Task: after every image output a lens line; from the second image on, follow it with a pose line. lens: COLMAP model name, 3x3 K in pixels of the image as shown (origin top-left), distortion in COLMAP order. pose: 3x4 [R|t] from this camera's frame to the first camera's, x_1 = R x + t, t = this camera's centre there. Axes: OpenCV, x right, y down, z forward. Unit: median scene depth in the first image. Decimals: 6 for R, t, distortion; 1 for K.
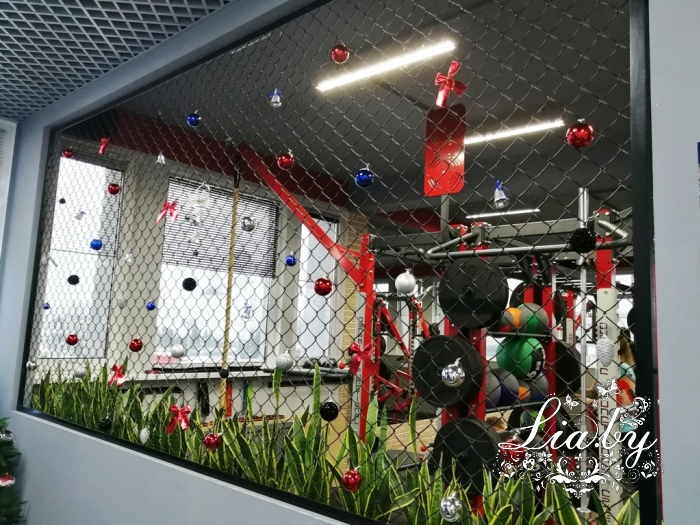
lens RADIAL K [[565.1, 0, 362.7], [0, 565.1, 263.1], [0, 0, 1]] dist [-0.006161, 0.013914]
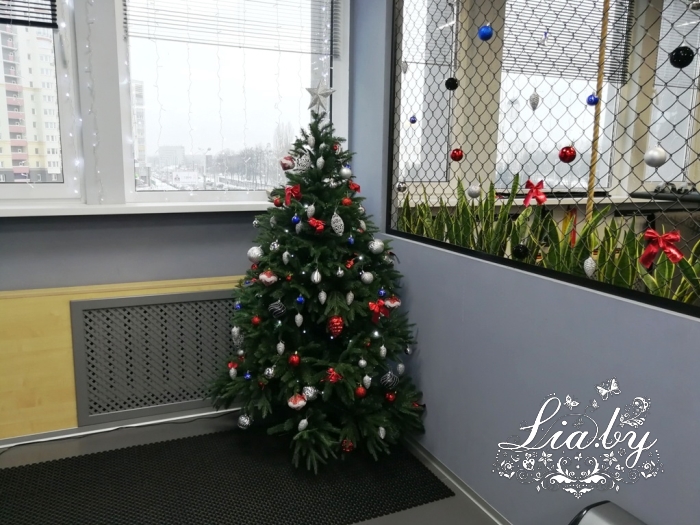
lens RADIAL K [[553.7, 0, 350.0], [0, 553.7, 262.5], [0, 0, 1]] dist [-0.008647, -0.000576]
pose [[0.899944, 0.047164, -0.433448, -0.274189], [0.079082, 0.959986, 0.268652, 0.051795], [0.428775, -0.276049, 0.860203, 0.151635]]
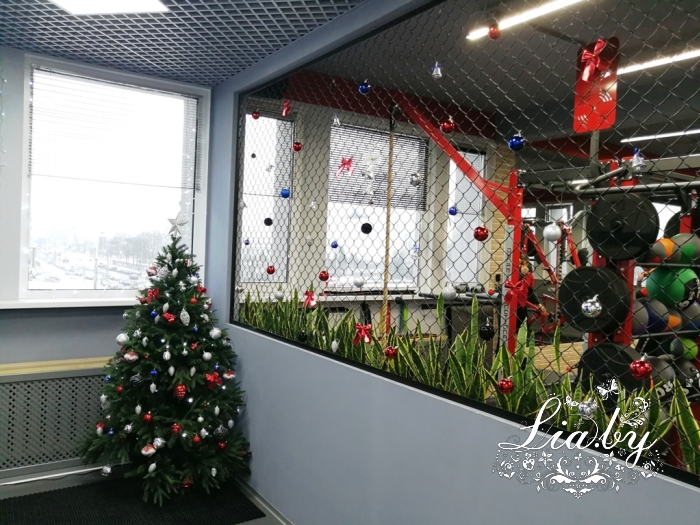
lens RADIAL K [[554.7, 0, 350.1], [0, 554.7, 267.1], [0, 0, 1]] dist [-0.007075, 0.018802]
pose [[0.962020, 0.002538, -0.272968, -0.007614], [0.036407, 0.989831, 0.137512, -0.031880], [0.270541, -0.142227, 0.952144, -0.119634]]
